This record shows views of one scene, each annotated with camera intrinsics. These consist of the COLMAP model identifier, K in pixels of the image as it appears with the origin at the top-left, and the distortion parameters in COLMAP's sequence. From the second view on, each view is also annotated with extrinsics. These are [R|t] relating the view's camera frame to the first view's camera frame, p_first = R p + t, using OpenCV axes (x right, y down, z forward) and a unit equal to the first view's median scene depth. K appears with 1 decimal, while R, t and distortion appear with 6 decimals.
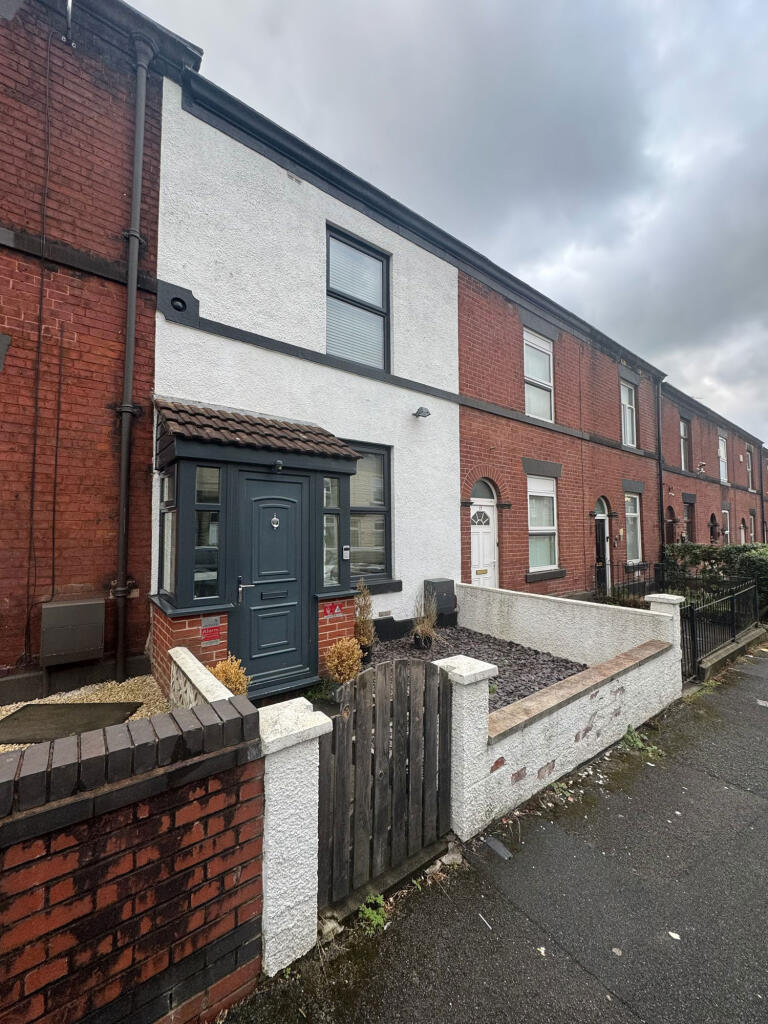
lens RADIAL K [[409.6, 0, 384.5], [0, 409.6, 511.6], [0, 0, 1]] dist [-0.006266, 0.001244]
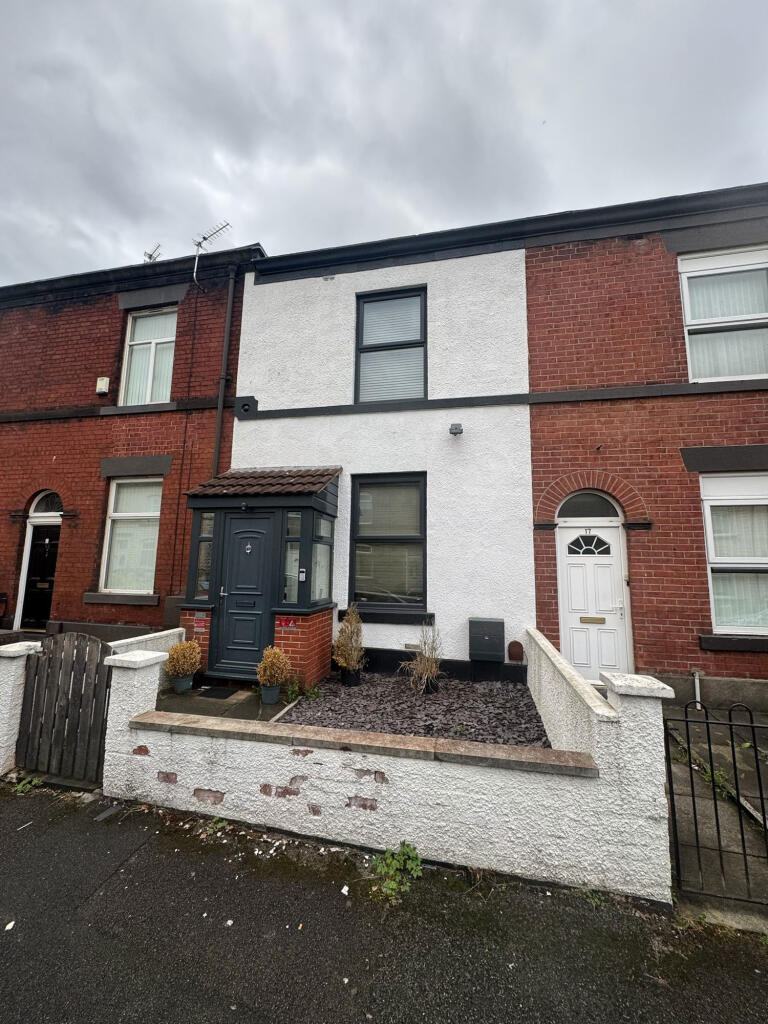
lens RADIAL K [[409.6, 0, 384.8], [0, 409.6, 511.2], [0, 0, 1]] dist [-0.006266, 0.001244]
pose [[0.641705, -0.089400, -0.761723, 0.985454], [0.015647, 0.994502, -0.103538, 0.046243], [0.766792, 0.054522, 0.639576, 0.448919]]
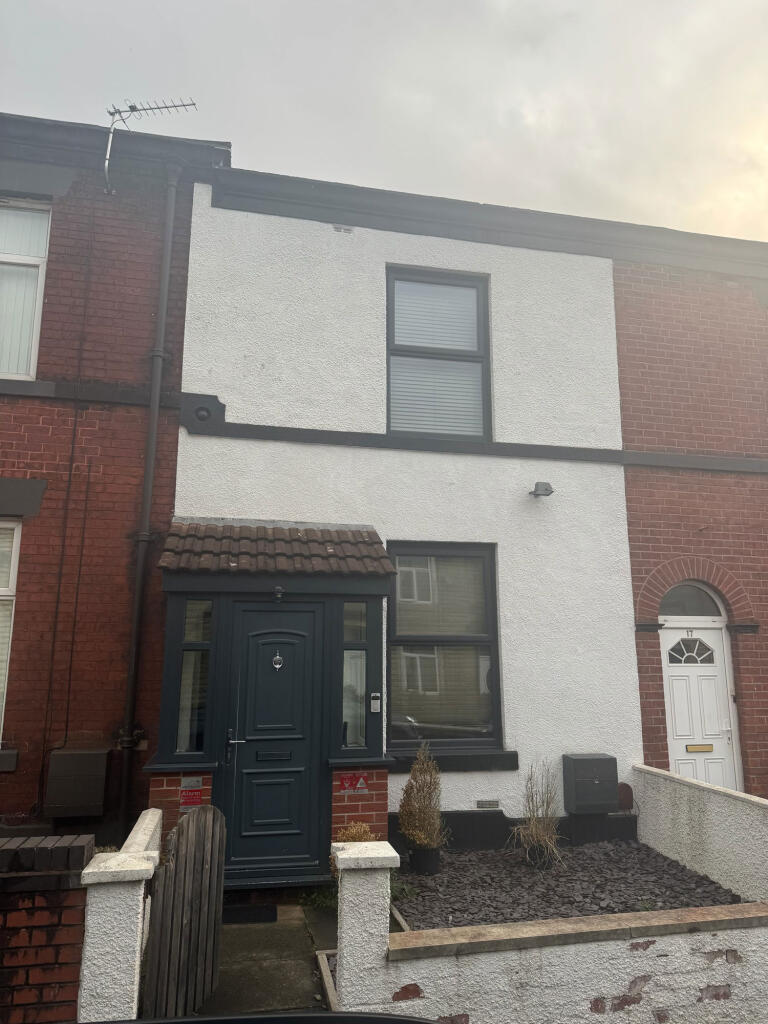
lens RADIAL K [[728.1, 0, 387.0], [0, 728.1, 512.2], [0, 0, 1]] dist [0.030956, -0.032434]
pose [[0.898879, -0.082930, -0.430278, 0.543558], [0.015077, 0.987200, -0.158773, -0.033887], [0.437937, 0.136230, 0.888624, -0.220479]]
